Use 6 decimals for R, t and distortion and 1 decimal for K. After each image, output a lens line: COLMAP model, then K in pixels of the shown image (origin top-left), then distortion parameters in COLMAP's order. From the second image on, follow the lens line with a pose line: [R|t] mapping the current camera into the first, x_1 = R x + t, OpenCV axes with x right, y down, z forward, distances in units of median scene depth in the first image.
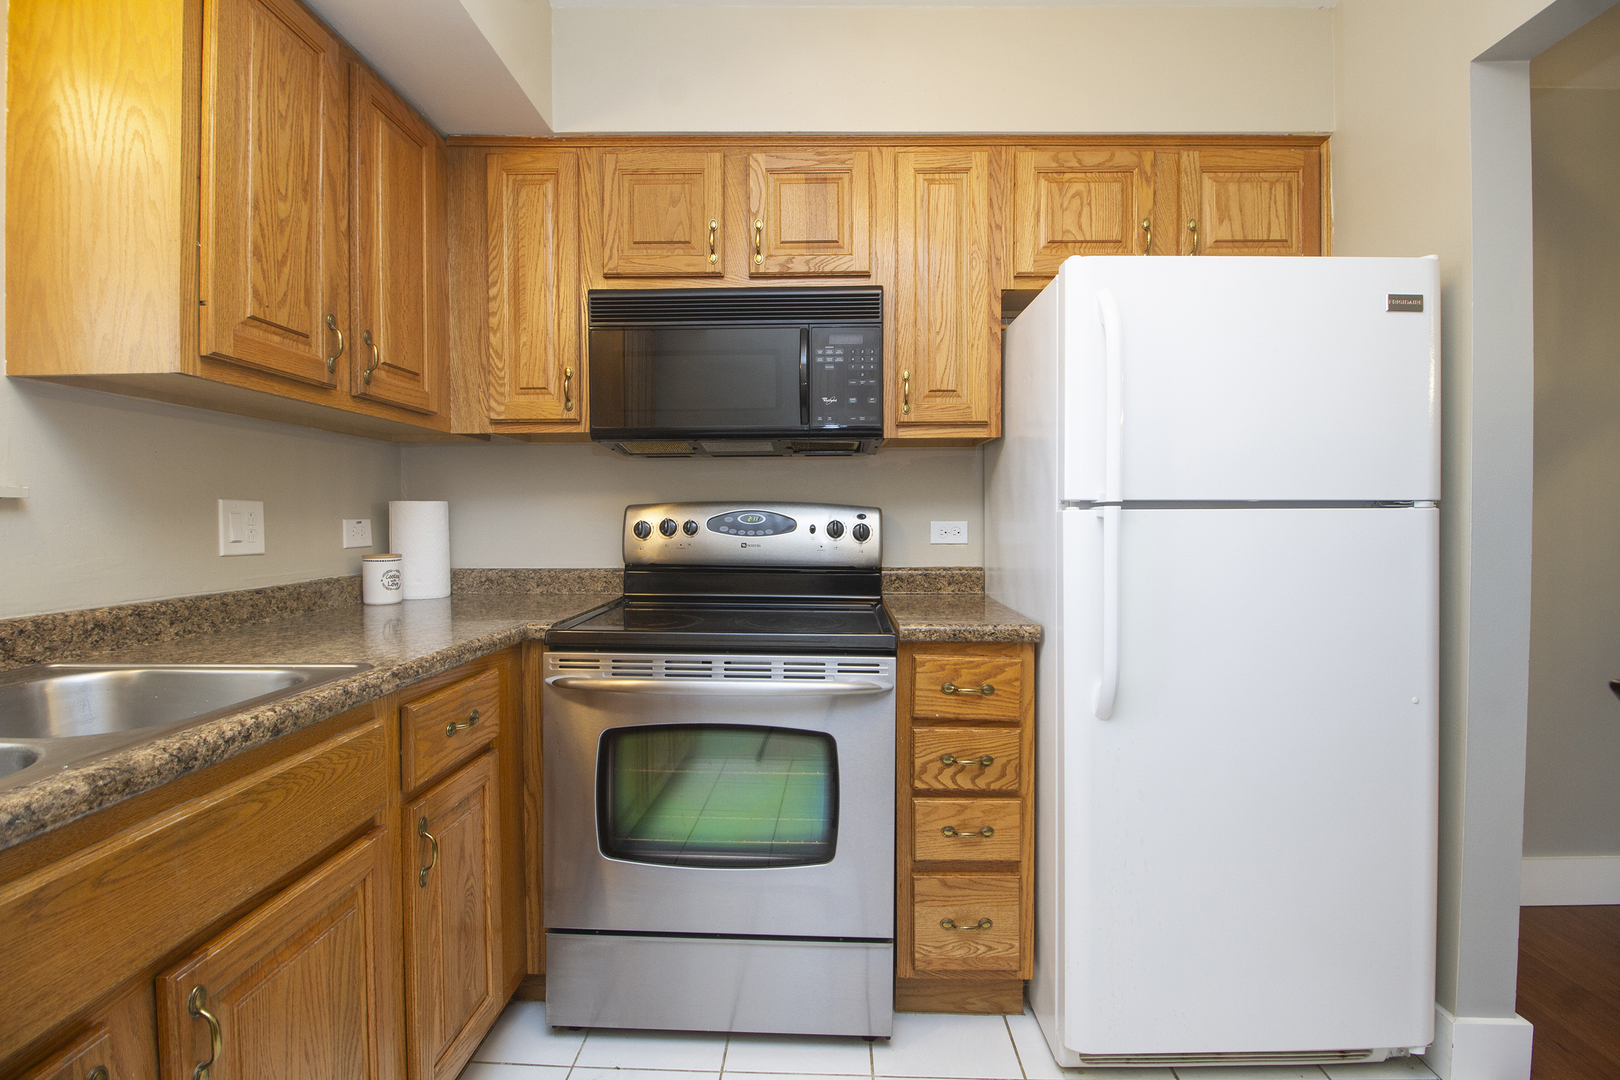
lens RADIAL K [[754.2, 0, 834.9], [0, 754.2, 516.2], [0, 0, 1]] dist [0.001490, 0.000201]
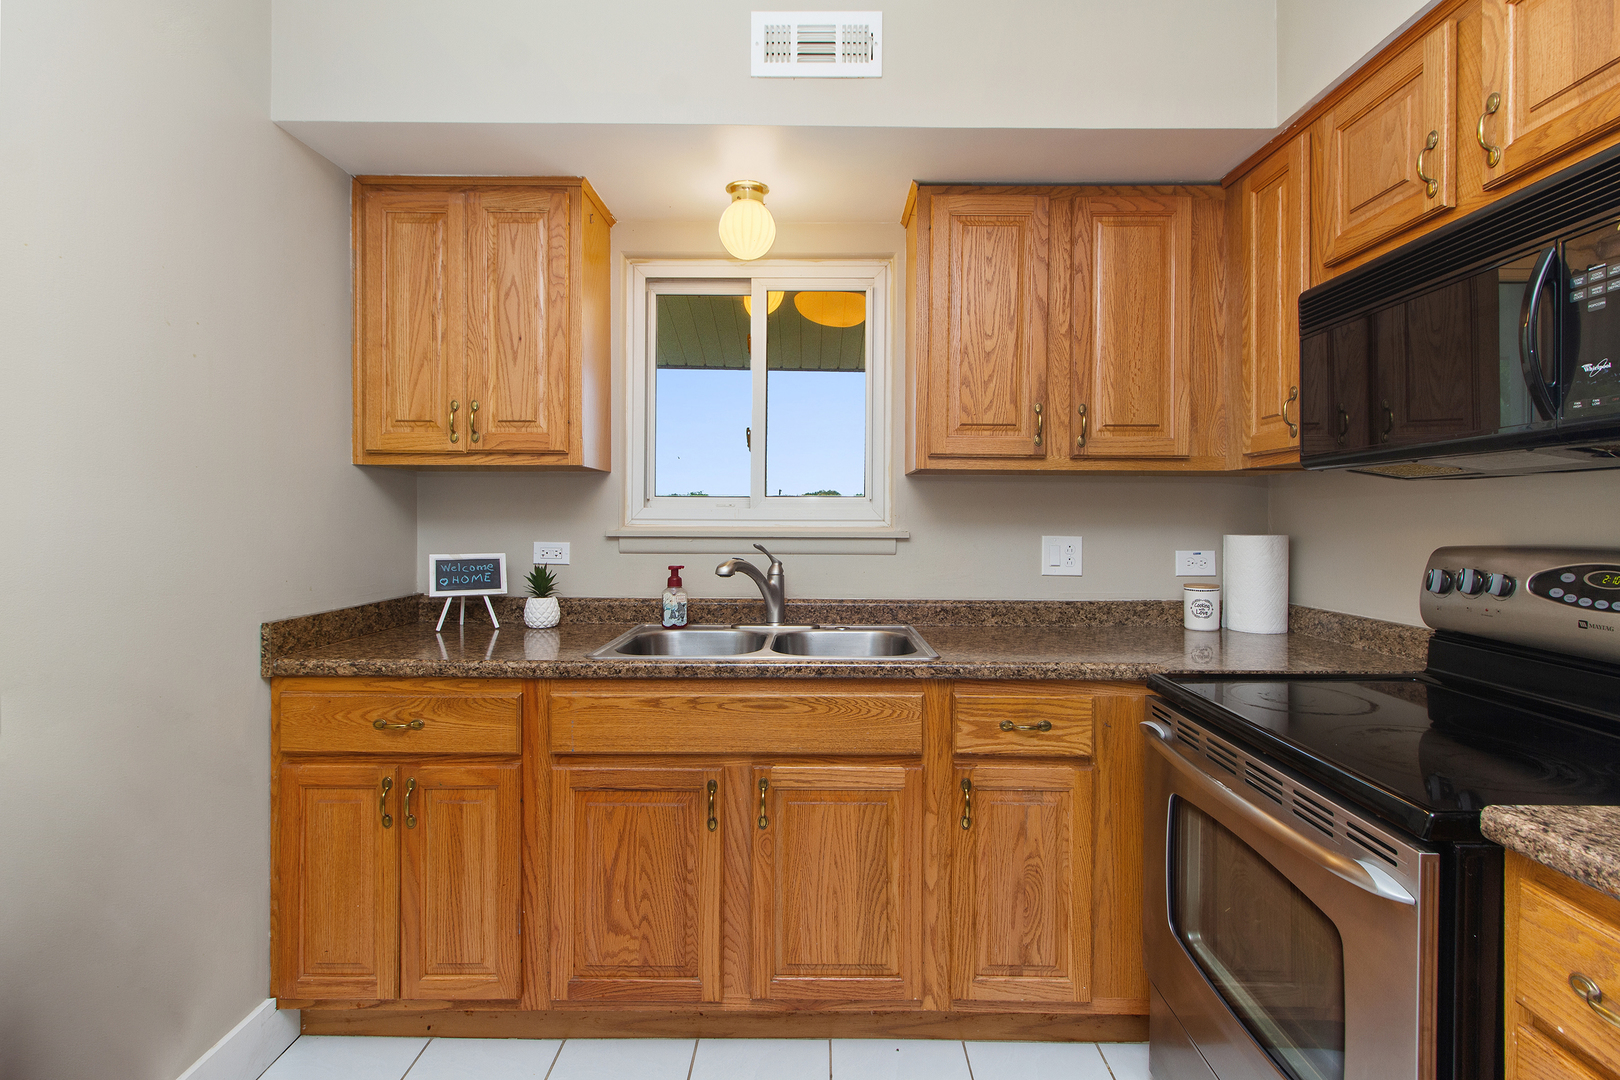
lens RADIAL K [[754.2, 0, 794.5], [0, 754.2, 515.1], [0, 0, 1]] dist [0.001490, 0.000201]
pose [[-0.011921, -0.001673, -0.999928, 0.539189], [-0.003356, 0.999993, -0.001633, -0.049436], [0.999923, 0.003337, -0.011926, 0.457637]]
